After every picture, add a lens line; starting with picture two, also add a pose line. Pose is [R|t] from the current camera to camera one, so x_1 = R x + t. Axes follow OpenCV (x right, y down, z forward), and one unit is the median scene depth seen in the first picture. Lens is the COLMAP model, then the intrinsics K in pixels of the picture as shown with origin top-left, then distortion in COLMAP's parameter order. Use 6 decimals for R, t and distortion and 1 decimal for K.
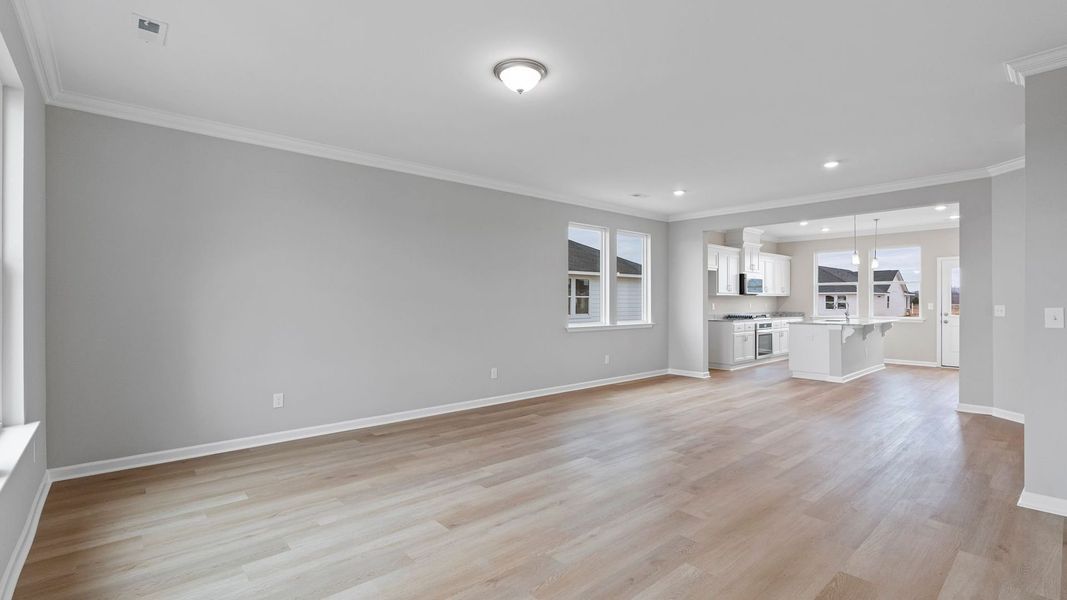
lens RADIAL K [[482.7, 0, 533.5], [0, 482.7, 300.0], [0, 0, 1]] dist [-0.000887, 0.000010]
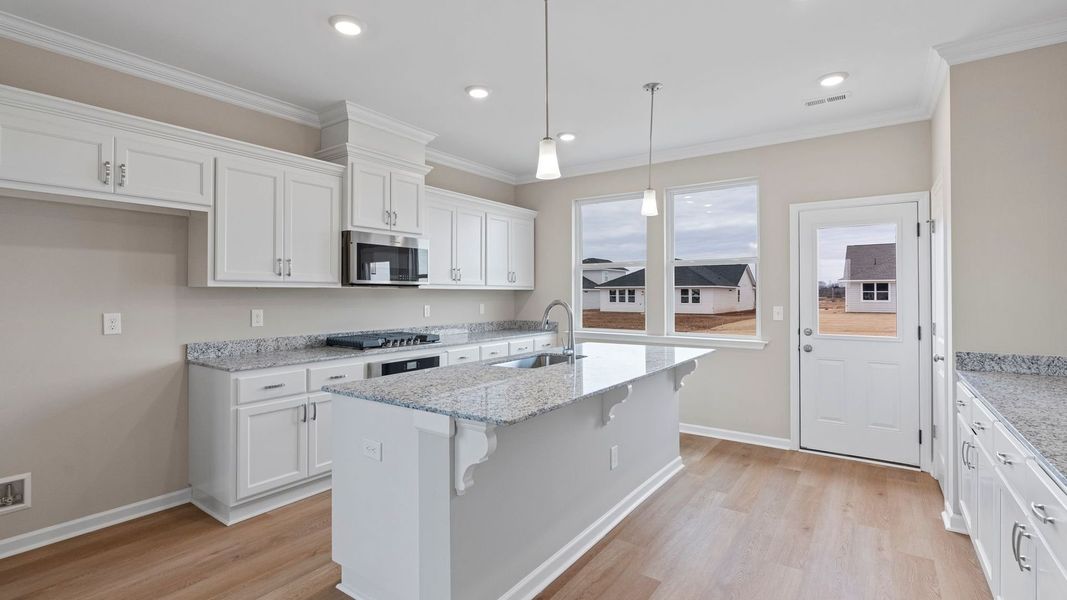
lens RADIAL K [[485.0, 0, 529.7], [0, 485.0, 286.7], [0, 0, 1]] dist [-0.000703, -0.000006]
pose [[0.975809, 0.003519, 0.218594, 0.487633], [-0.000643, 0.999912, -0.013224, -0.005465], [-0.218622, 0.012763, 0.975726, 0.595762]]
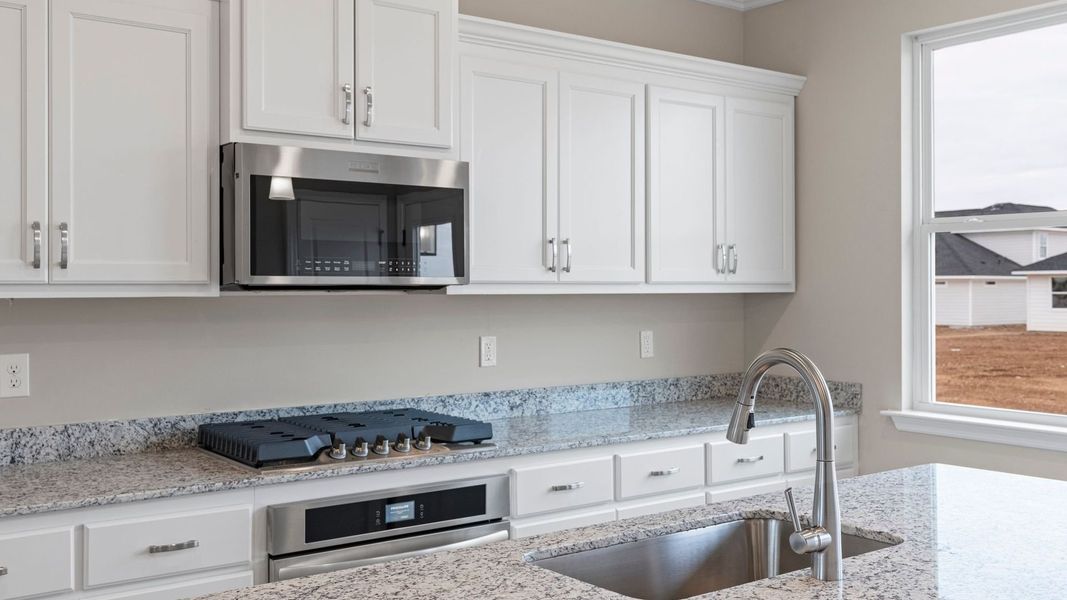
lens RADIAL K [[1044.4, 0, 533.9], [0, 1044.4, 278.5], [0, 0, 1]] dist [0.012863, 0.007084]
pose [[0.996994, -0.001753, -0.077454, 0.542496], [0.001233, 0.999976, -0.006758, -0.012558], [0.077464, 0.006642, 0.996973, 0.699325]]
